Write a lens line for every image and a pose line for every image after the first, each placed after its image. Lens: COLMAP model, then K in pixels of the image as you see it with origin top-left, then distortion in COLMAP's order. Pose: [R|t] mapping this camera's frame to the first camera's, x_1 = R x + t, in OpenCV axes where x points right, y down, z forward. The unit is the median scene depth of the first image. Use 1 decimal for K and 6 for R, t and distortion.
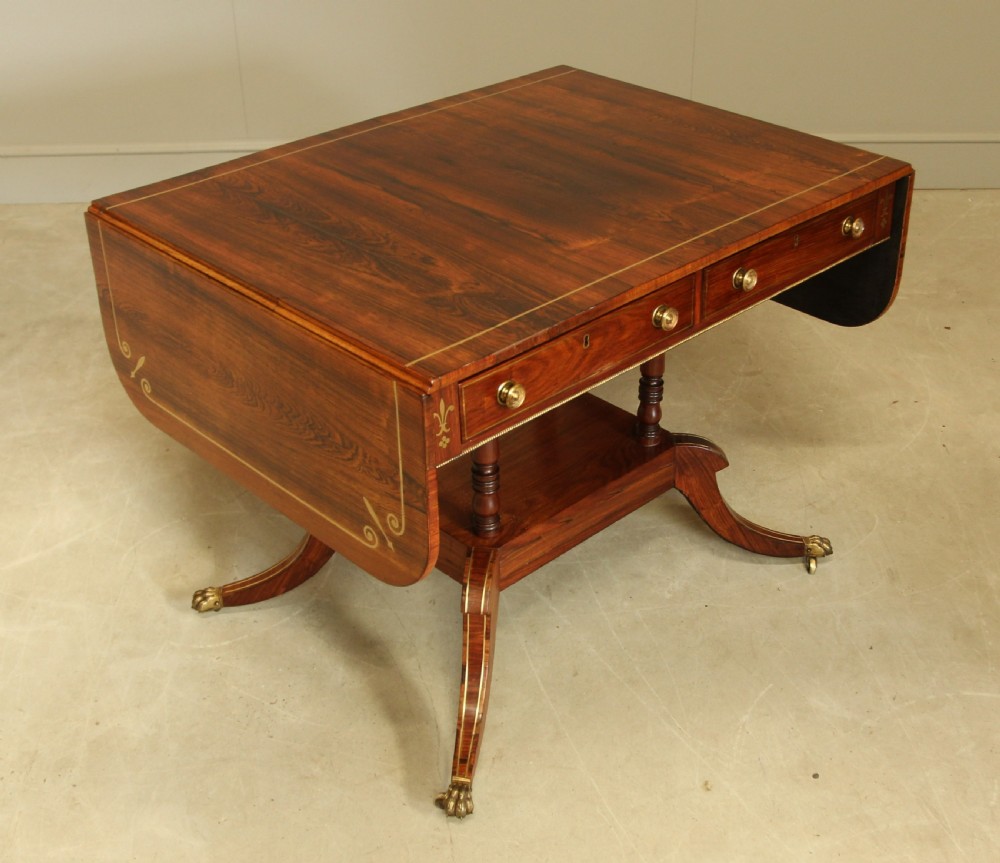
lens RADIAL K [[1333.6, 0, 503.2], [0, 1333.6, 432.2], [0, 0, 1]] dist [-0.096062, 0.004051]
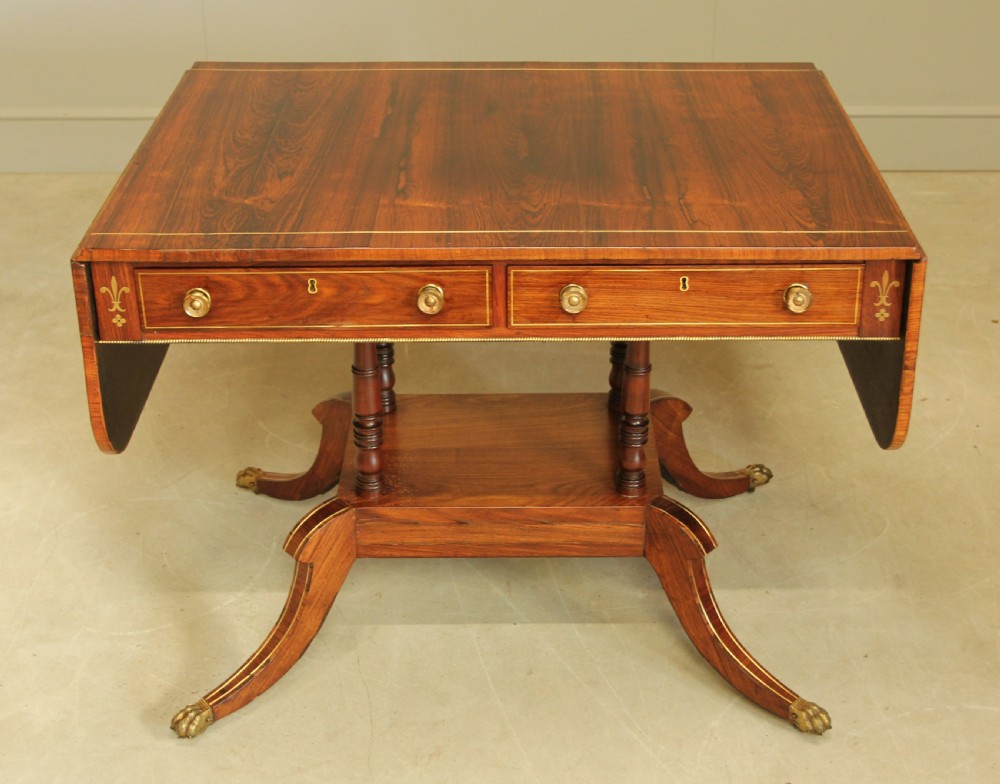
lens RADIAL K [[1585.7, 0, 500.0], [0, 1585.7, 392.0], [0, 0, 1]] dist [-0.008811, -0.019416]
pose [[0.724499, 0.332314, -0.603878, 0.743254], [-0.365647, 0.927966, 0.071976, -0.110047], [0.584297, 0.168659, 0.793820, 0.165686]]
